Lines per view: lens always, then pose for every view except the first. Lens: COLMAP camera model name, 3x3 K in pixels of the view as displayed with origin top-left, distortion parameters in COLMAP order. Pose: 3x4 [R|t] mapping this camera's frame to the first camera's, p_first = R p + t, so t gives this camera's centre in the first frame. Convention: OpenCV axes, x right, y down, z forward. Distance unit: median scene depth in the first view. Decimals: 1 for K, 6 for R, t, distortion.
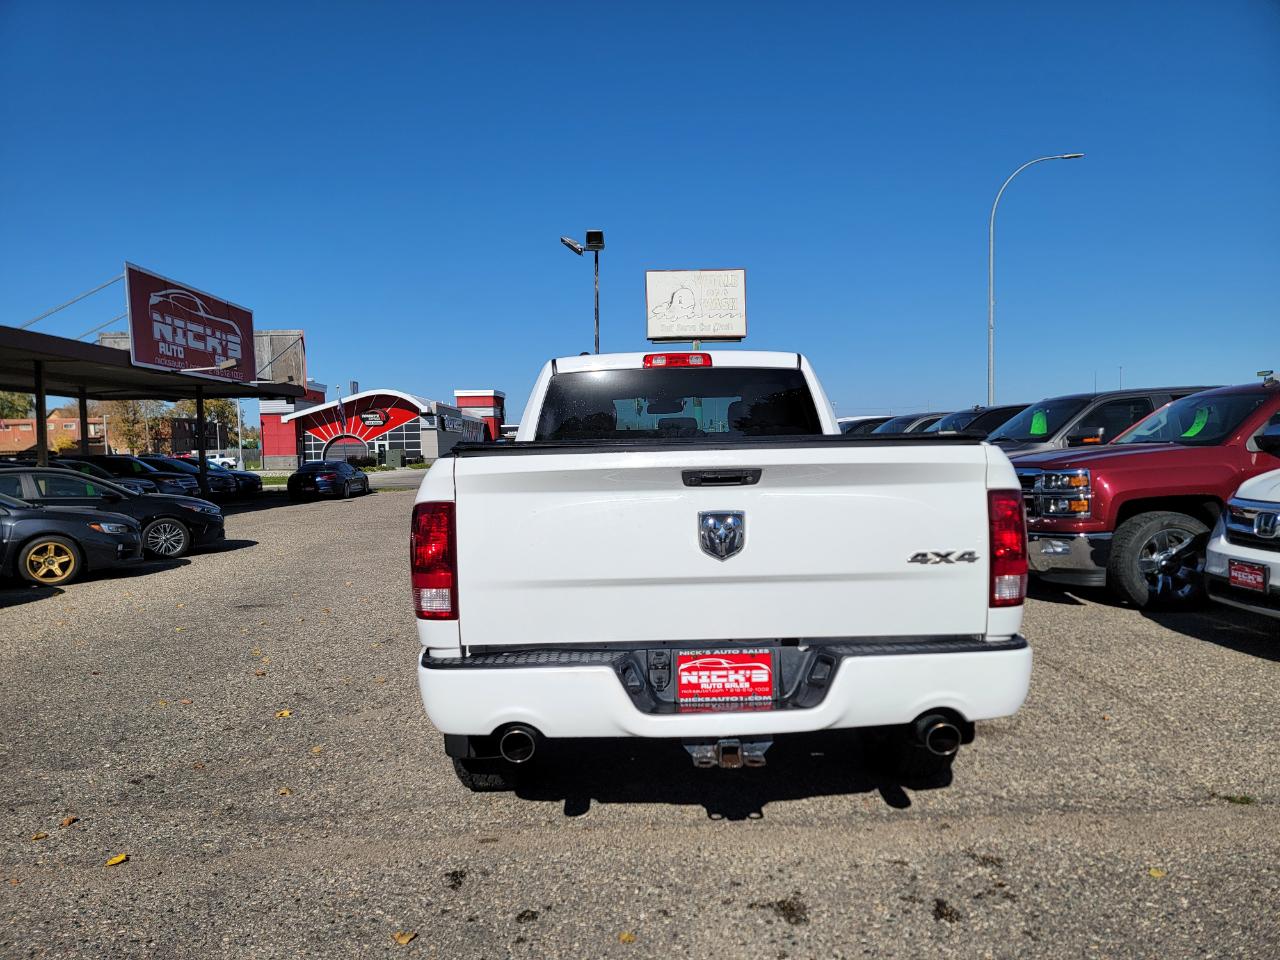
lens RADIAL K [[883.0, 0, 640.0], [0, 883.0, 480.0], [0, 0, 1]] dist [0.065381, -0.005183]
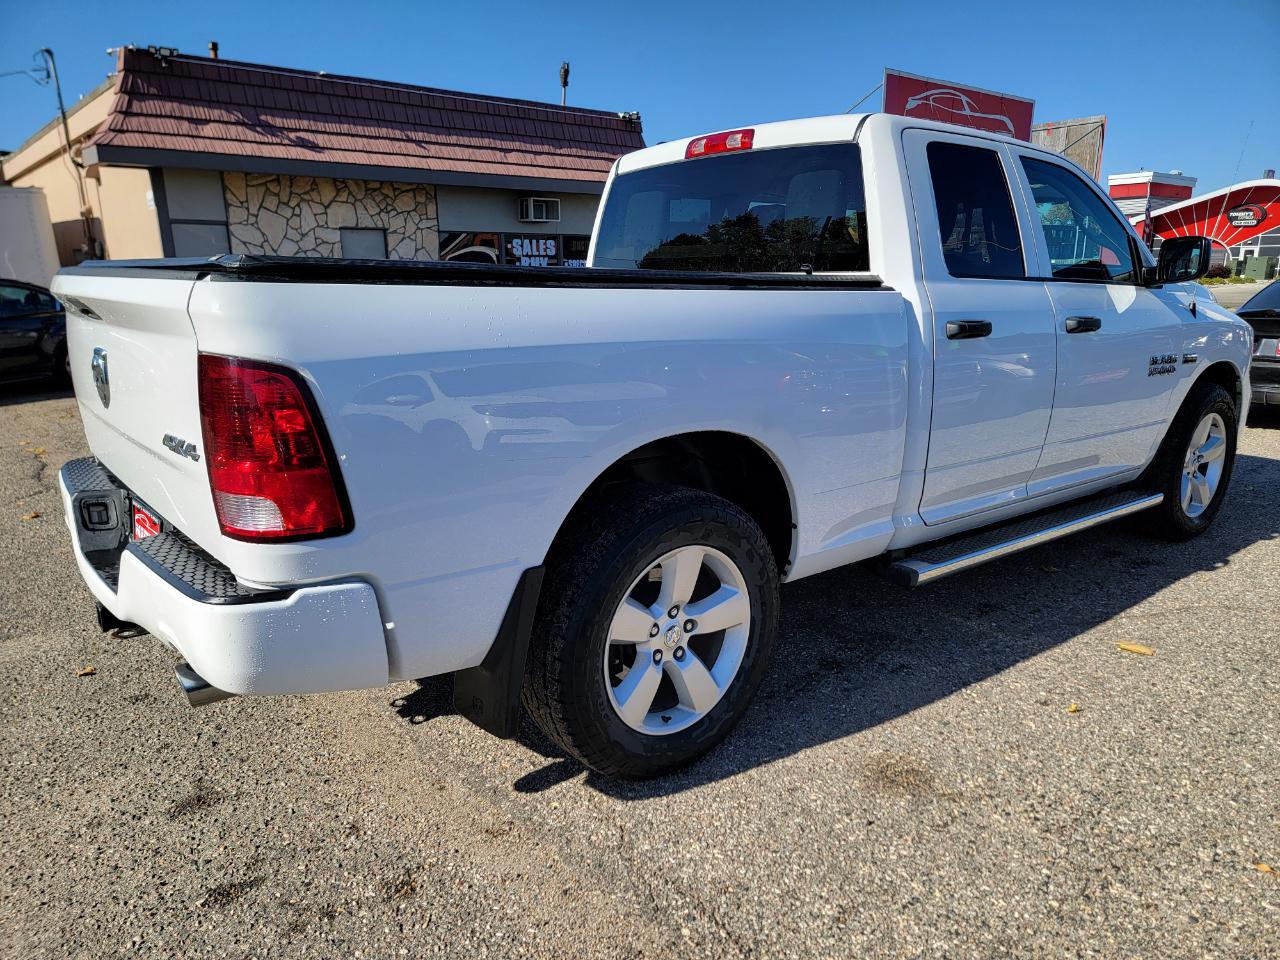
lens RADIAL K [[888.4, 0, 650.6], [0, 888.4, 490.9], [0, 0, 1]] dist [0.079966, -0.067849]
pose [[0.625556, 0.204462, -0.752911, 1.062137], [-0.035023, 0.971435, 0.234706, -0.053869], [0.779393, -0.120452, 0.614848, 0.824988]]
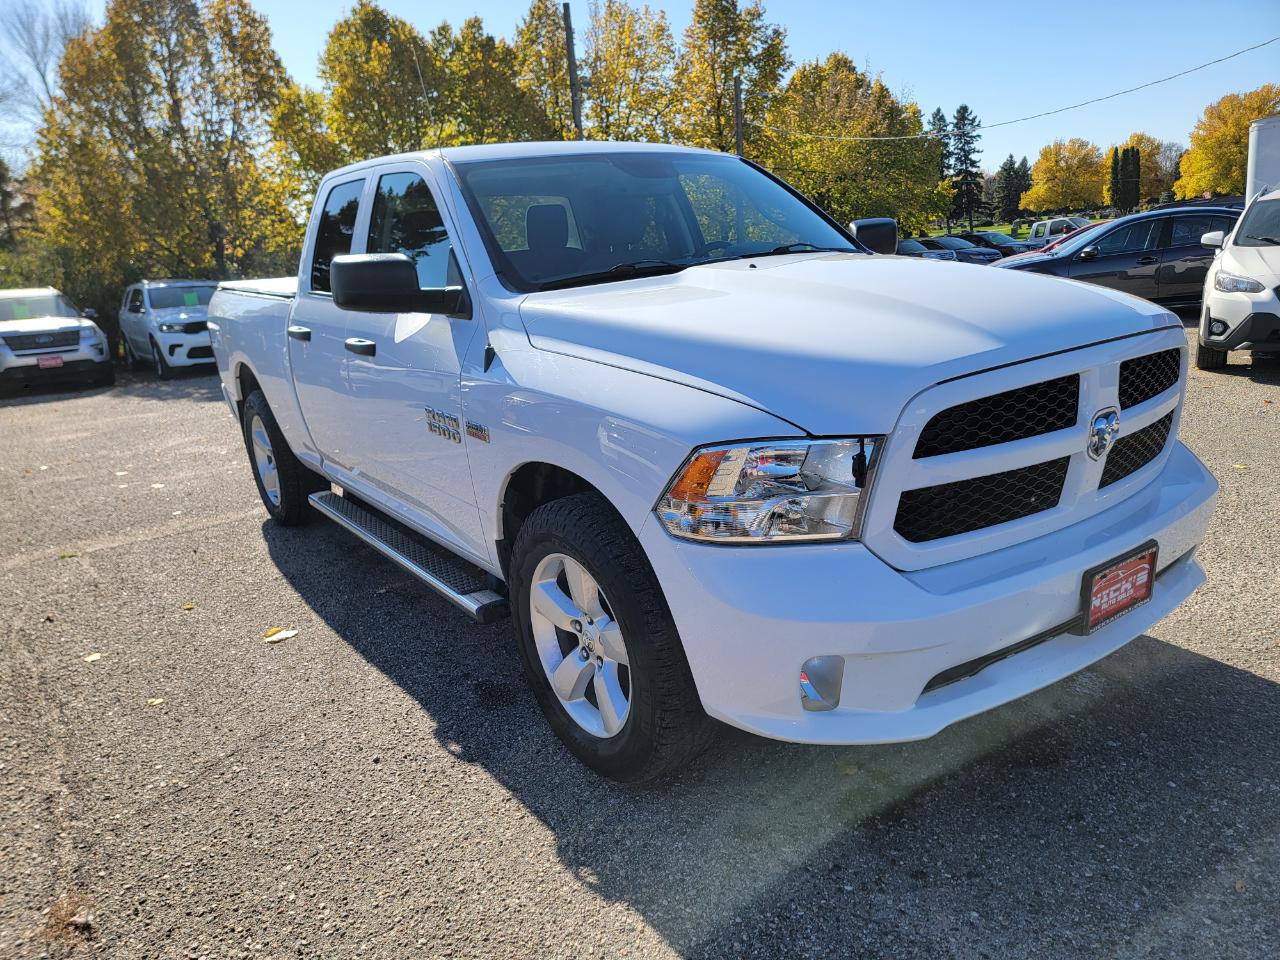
lens RADIAL K [[888.4, 0, 650.6], [0, 888.4, 490.9], [0, 0, 1]] dist [0.079966, -0.067849]
pose [[-0.810586, 0.235713, -0.536088, 0.822054], [0.073636, 0.949178, 0.306004, -0.166379], [0.580972, 0.208567, -0.786747, 3.389783]]
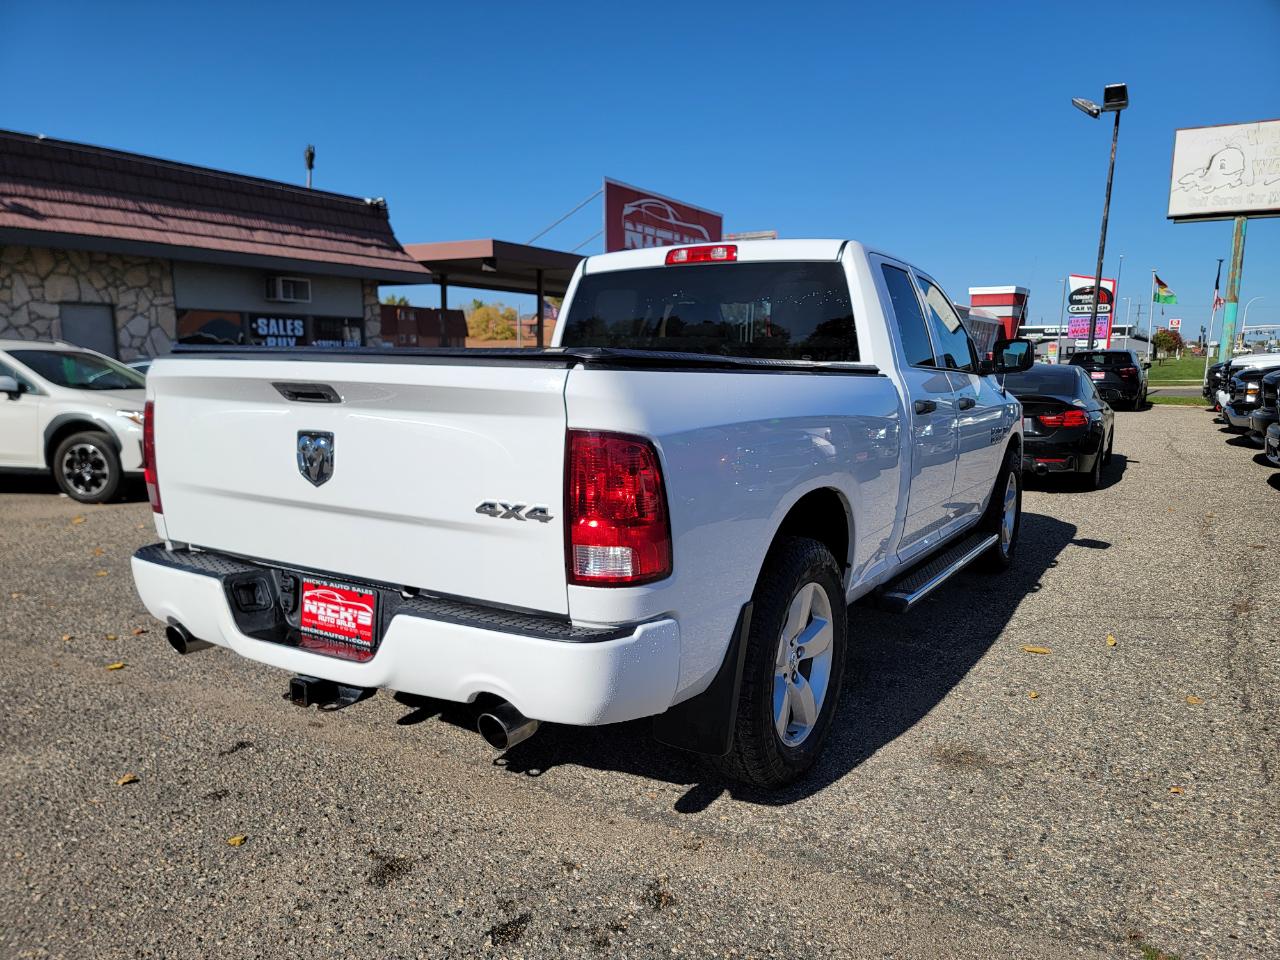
lens RADIAL K [[892.9, 0, 640.6], [0, 892.9, 491.7], [0, 0, 1]] dist [0.074592, -0.067921]
pose [[0.842122, 0.109147, -0.528126, 0.820645], [-0.044694, 0.990061, 0.133347, -0.038437], [0.537431, -0.088690, 0.838631, 0.392114]]
